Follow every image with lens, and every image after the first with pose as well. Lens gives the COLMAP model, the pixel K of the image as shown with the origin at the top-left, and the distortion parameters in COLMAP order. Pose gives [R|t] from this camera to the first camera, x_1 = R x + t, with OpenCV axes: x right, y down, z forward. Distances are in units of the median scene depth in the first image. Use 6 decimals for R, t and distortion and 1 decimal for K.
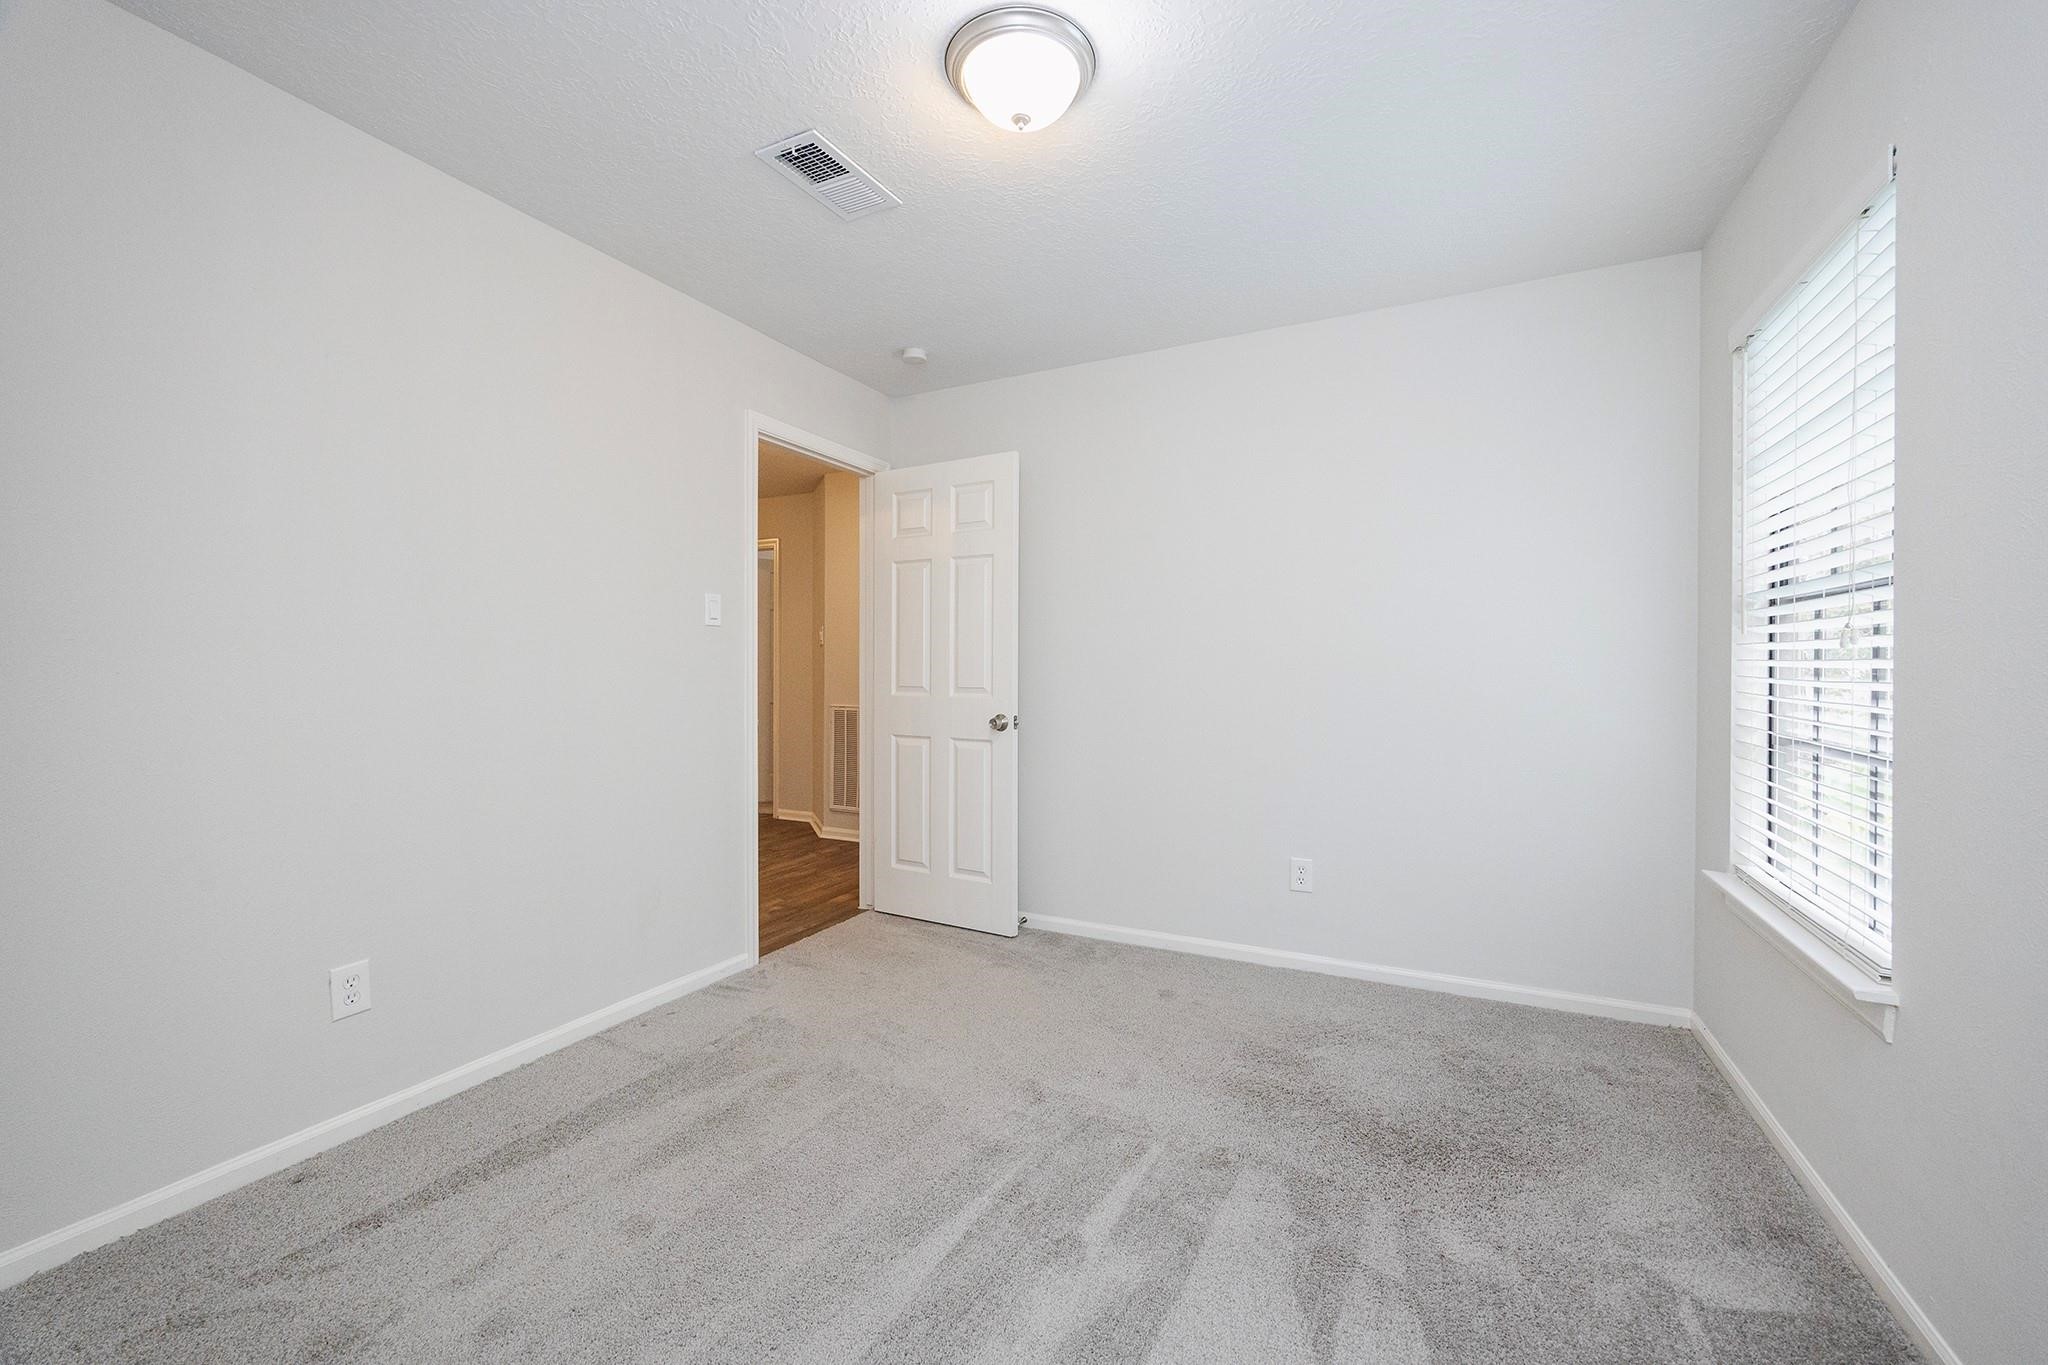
lens RADIAL K [[827.9, 0, 1021.2], [0, 827.9, 684.3], [0, 0, 1]] dist [0.017238, 0.000701]
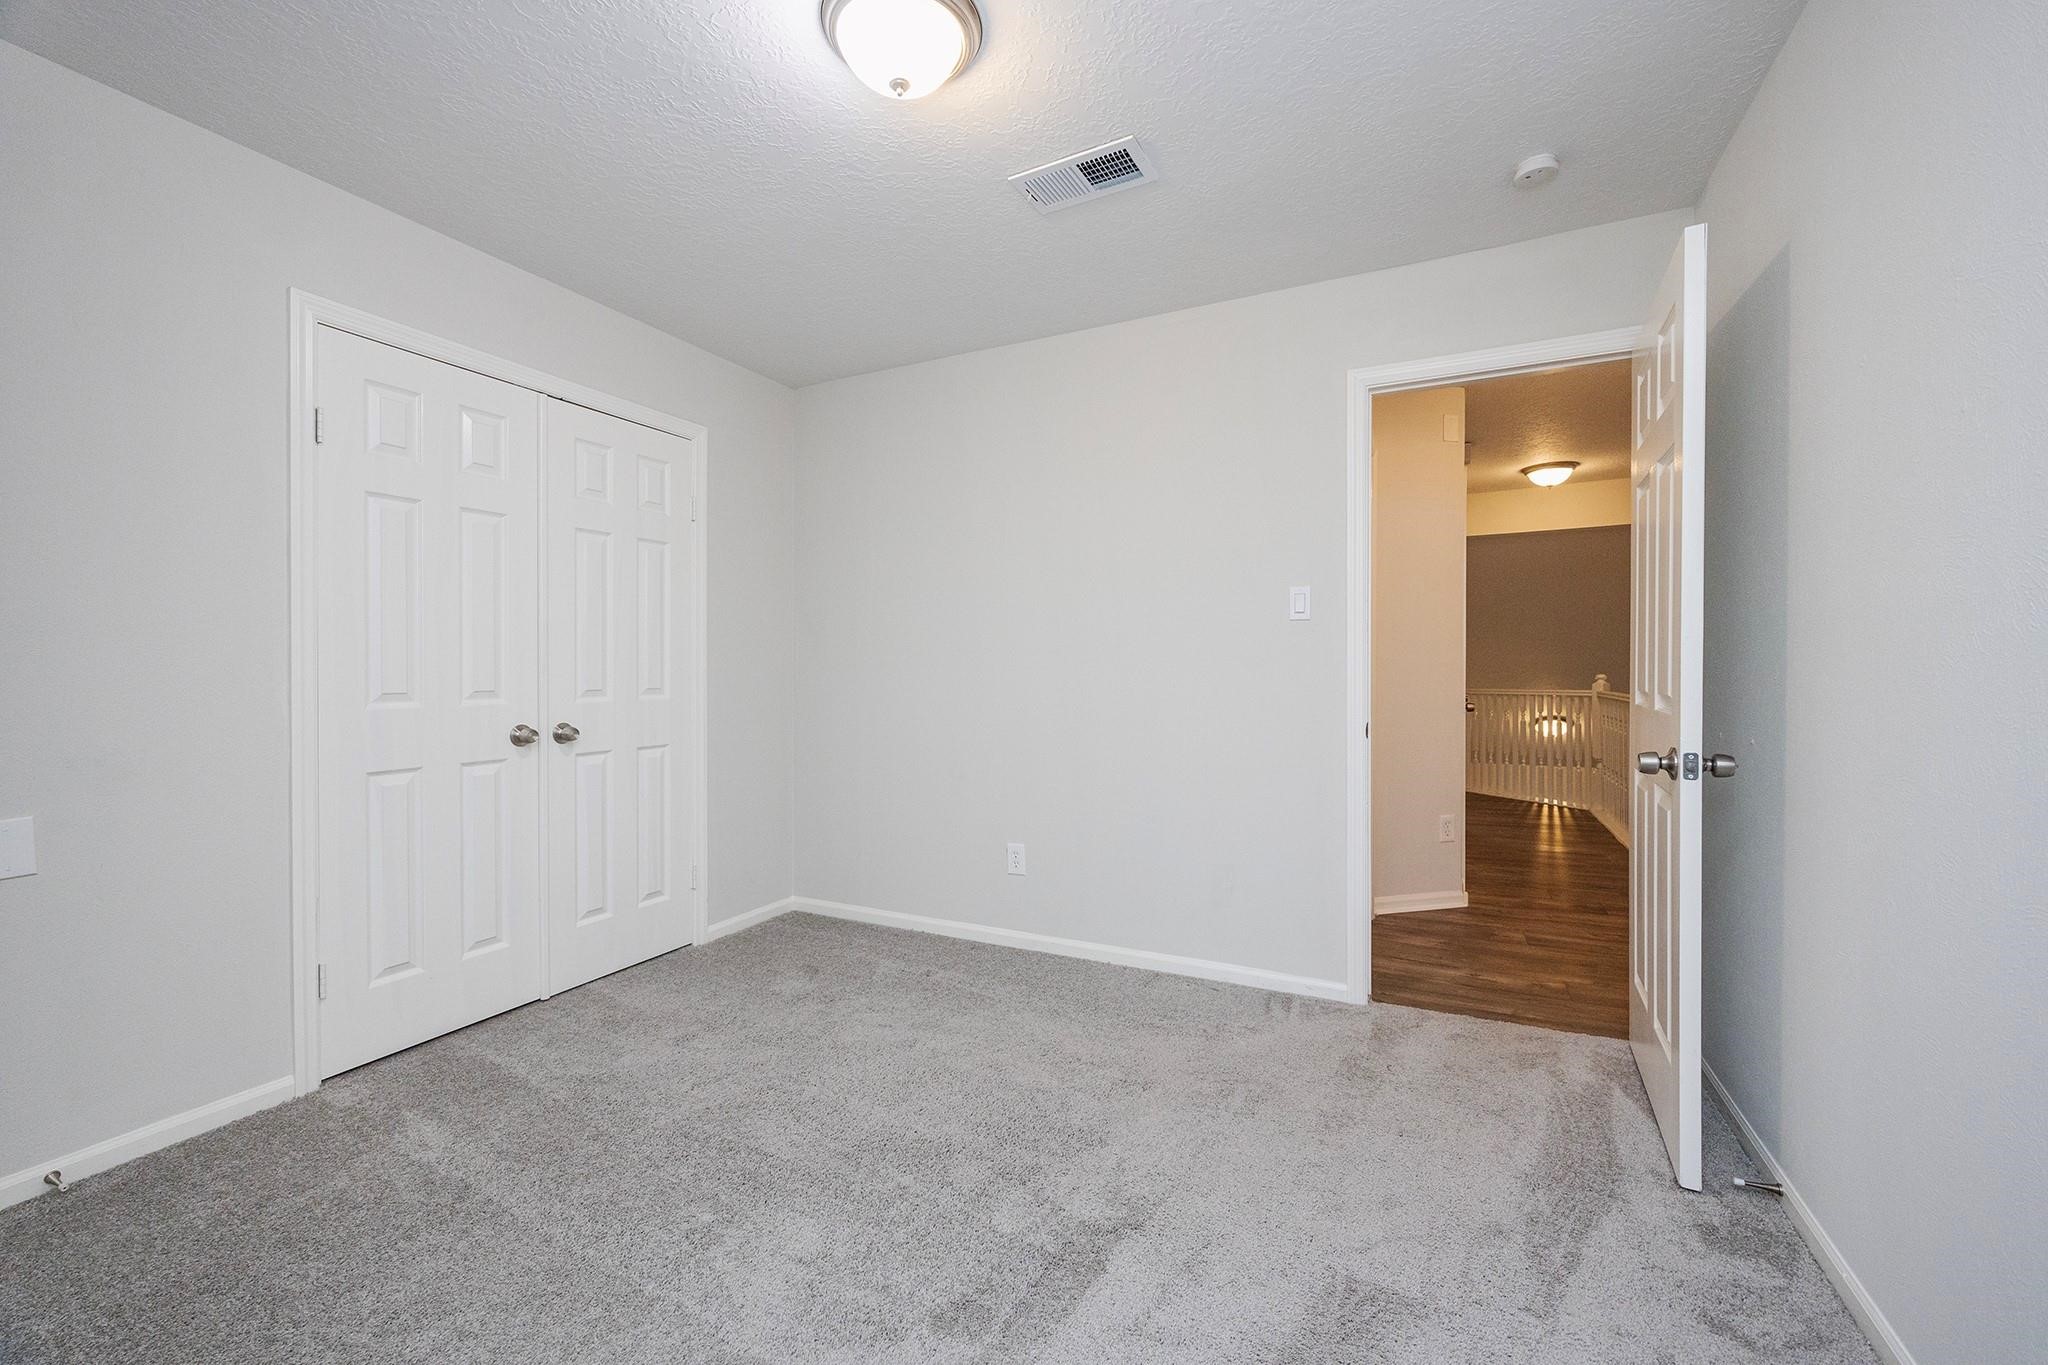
lens RADIAL K [[827.9, 0, 1031.0], [0, 827.9, 673.4], [0, 0, 1]] dist [0.017238, 0.000701]
pose [[0.009876, 0.011881, -0.999881, 0.578969], [-0.005183, 0.999917, 0.011830, -0.018981], [0.999938, 0.005066, 0.009937, 0.683502]]
